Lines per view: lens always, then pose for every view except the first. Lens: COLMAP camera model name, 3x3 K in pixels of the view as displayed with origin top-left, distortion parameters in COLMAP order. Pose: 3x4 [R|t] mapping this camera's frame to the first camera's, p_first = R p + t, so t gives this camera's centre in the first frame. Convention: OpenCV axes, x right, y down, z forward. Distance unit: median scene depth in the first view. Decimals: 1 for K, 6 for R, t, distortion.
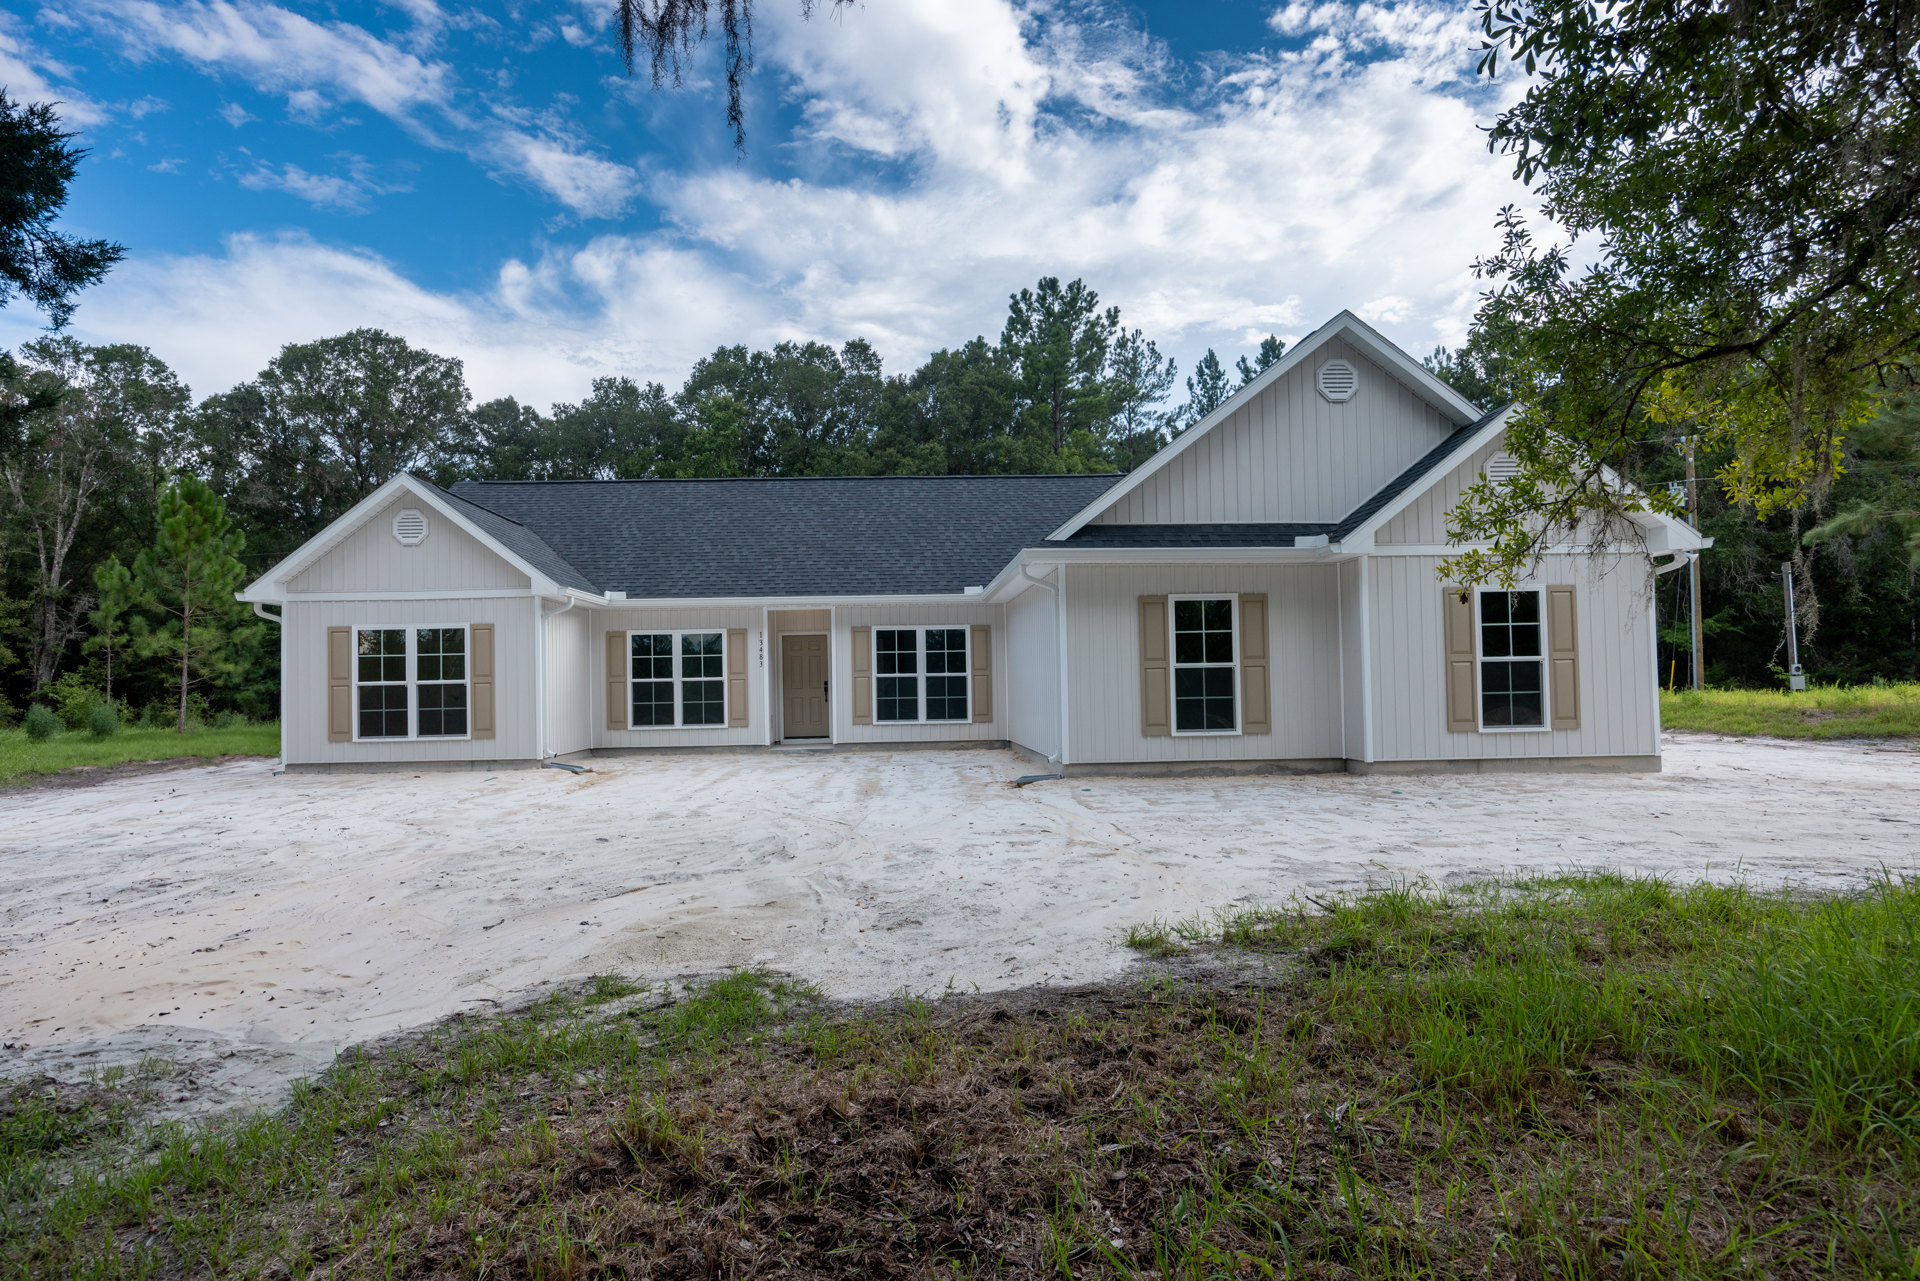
lens RADIAL K [[941.4, 0, 986.0], [0, 941.4, 647.1], [0, 0, 1]] dist [-0.002640, 0.000054]
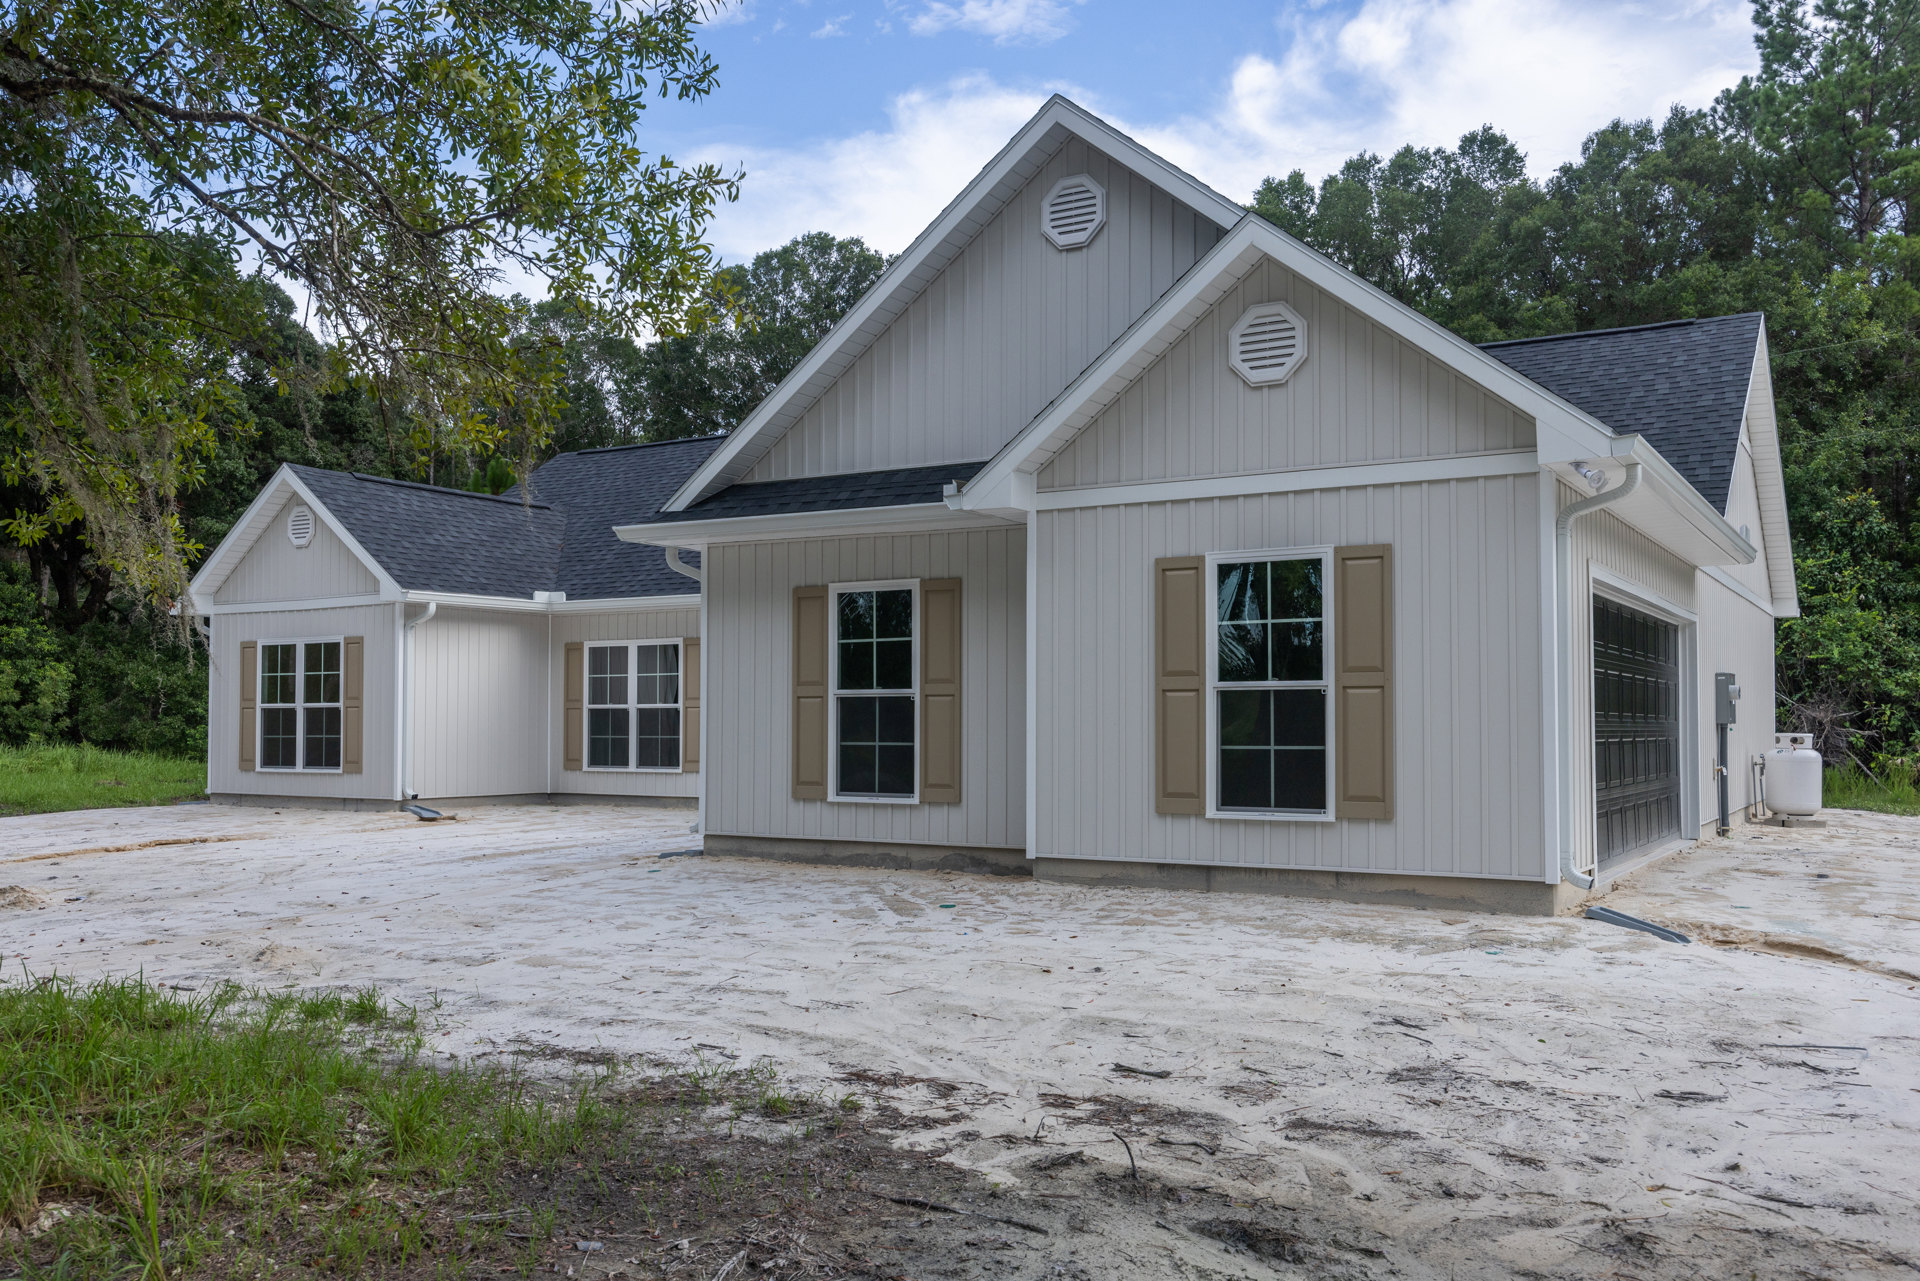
lens RADIAL K [[1547.2, 0, 960.0], [0, 1547.2, 640.5], [0, 0, 1]] dist [-0.009317, -0.002828]
pose [[0.851145, -0.010080, -0.524835, 0.764172], [0.005459, 0.999932, -0.010353, -0.004697], [0.524903, 0.005947, 0.851141, 0.125537]]
